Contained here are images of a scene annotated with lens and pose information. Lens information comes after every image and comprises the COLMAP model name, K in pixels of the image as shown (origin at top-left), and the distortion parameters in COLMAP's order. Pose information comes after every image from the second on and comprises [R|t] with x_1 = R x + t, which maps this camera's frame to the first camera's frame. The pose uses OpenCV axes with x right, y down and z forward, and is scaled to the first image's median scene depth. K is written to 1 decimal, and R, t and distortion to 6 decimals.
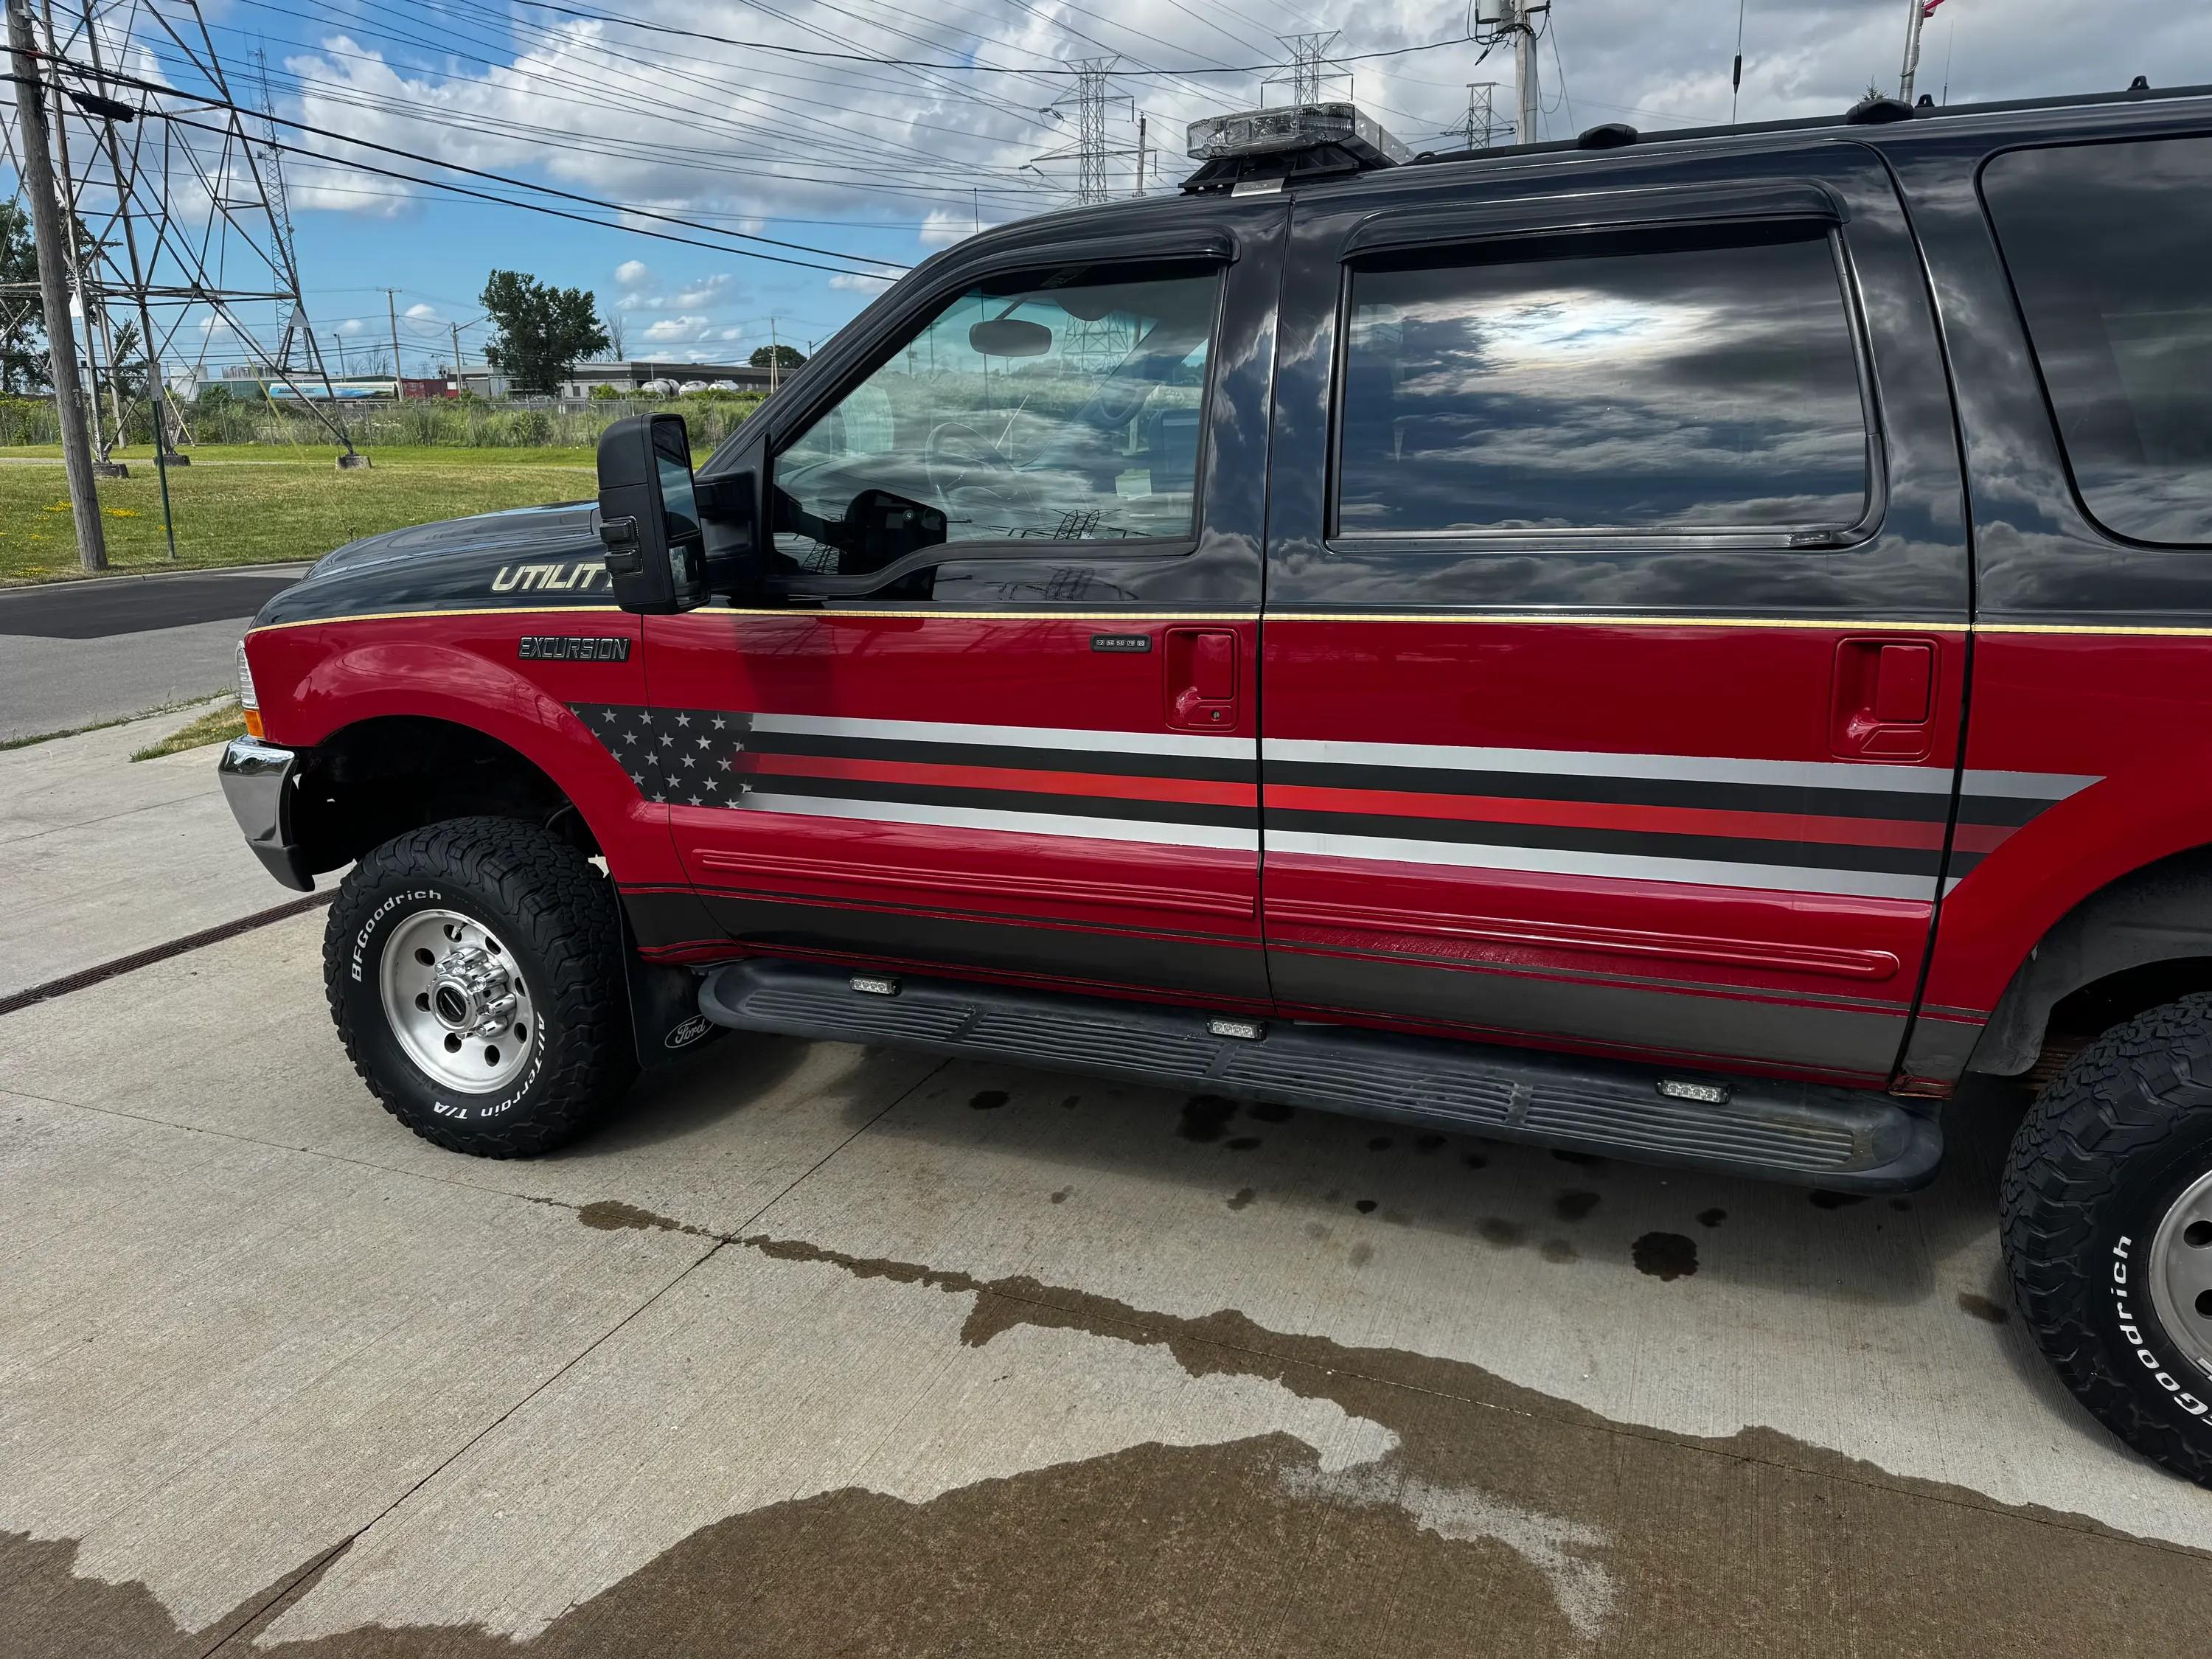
lens RADIAL K [[1554.6, 0, 1086.1], [0, 1554.6, 828.3], [0, 0, 1]] dist [0.087382, -0.101206]
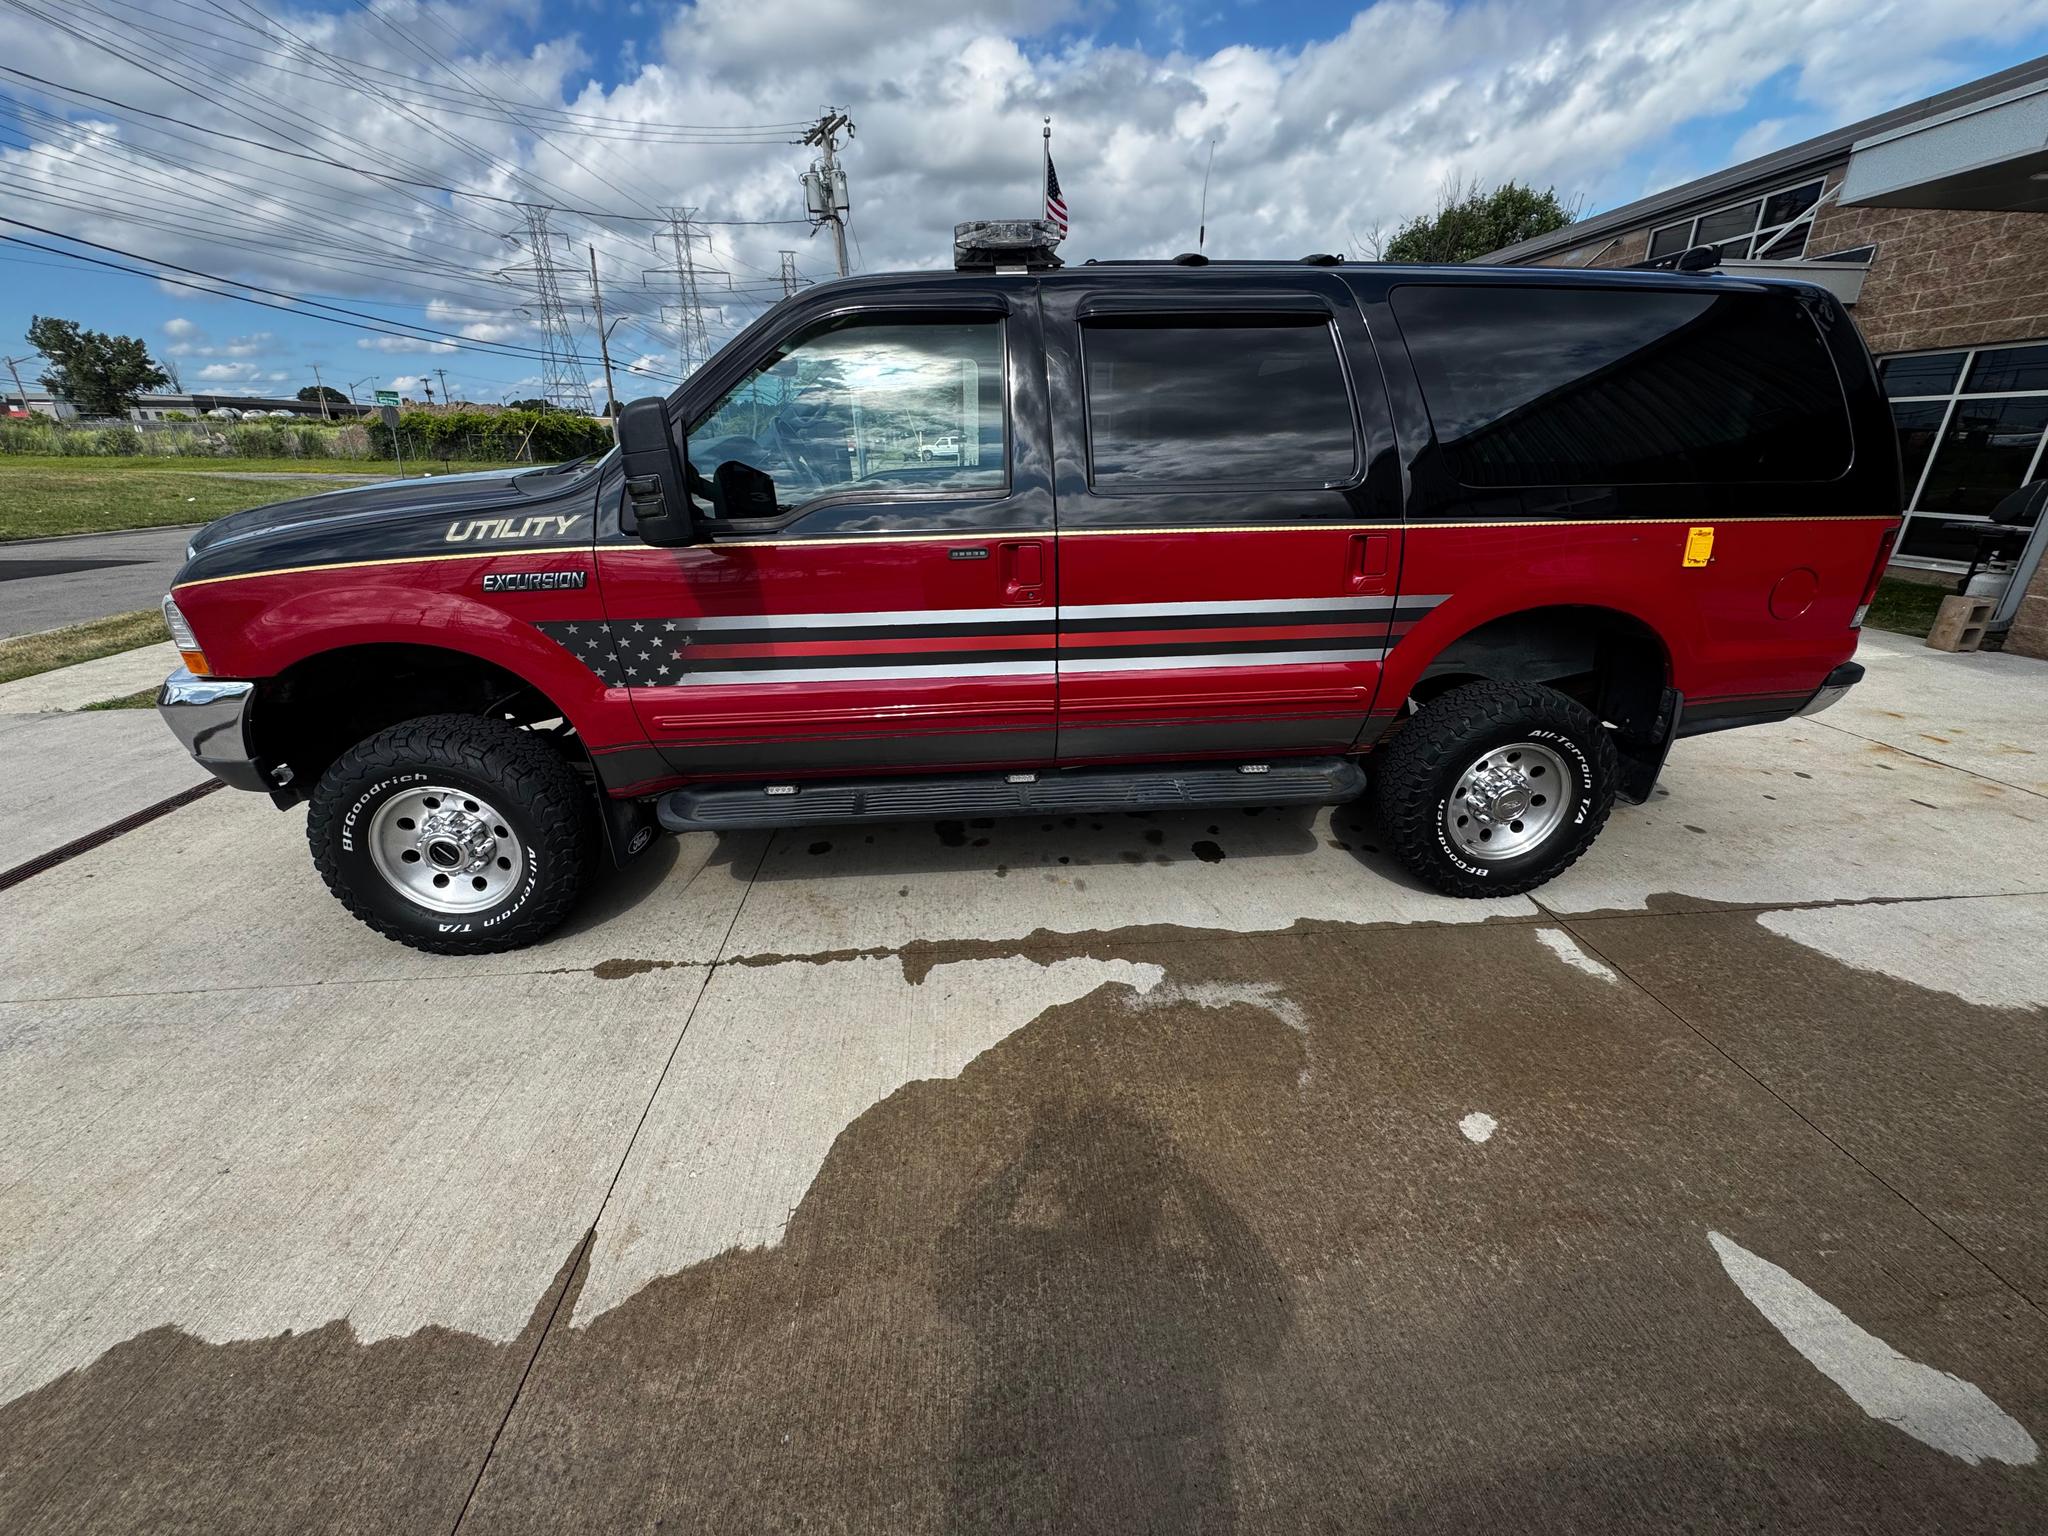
lens RADIAL K [[830.7, 0, 1015.7], [0, 830.7, 765.6], [0, 0, 1]] dist [-0.001652, -0.000235]
pose [[0.886736, -0.155245, 0.435429, -0.338163], [0.102684, 0.984539, 0.141910, -0.019348], [-0.450728, -0.081125, 0.888967, 0.183562]]
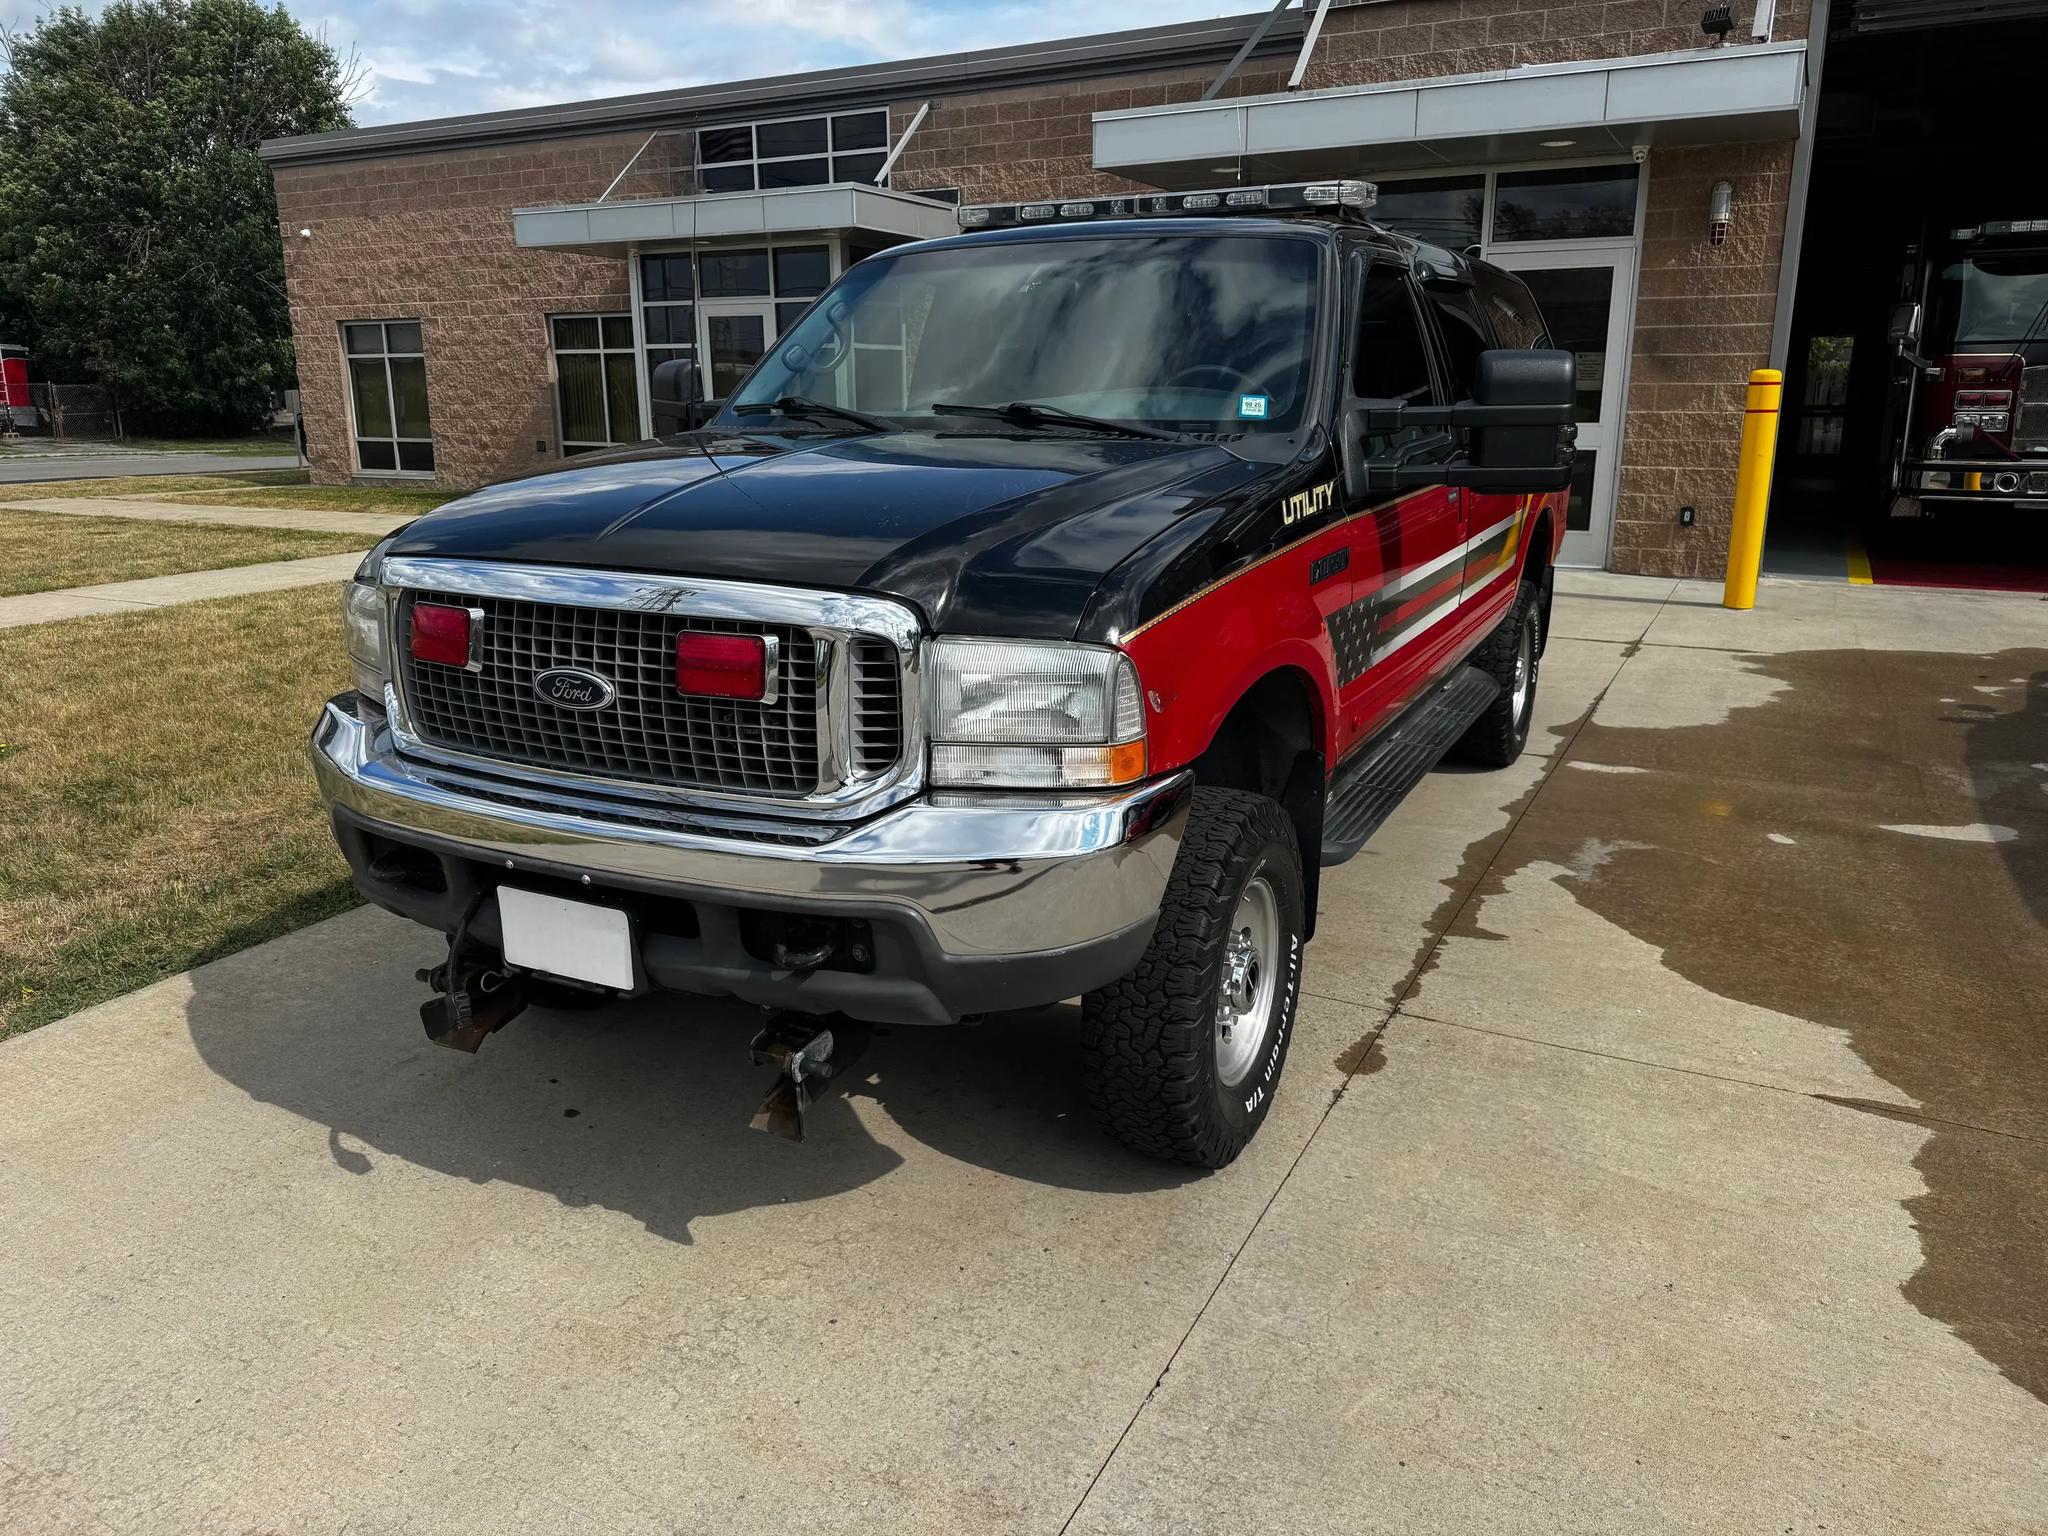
lens RADIAL K [[1469.1, 0, 1024.6], [0, 1469.1, 756.0], [0, 0, 1]] dist [0.021654, -0.025687]
pose [[0.074994, -0.233450, 0.969473, -1.559607], [0.250815, 0.945371, 0.208244, -0.290033], [-0.965126, 0.227542, 0.129450, 1.270693]]
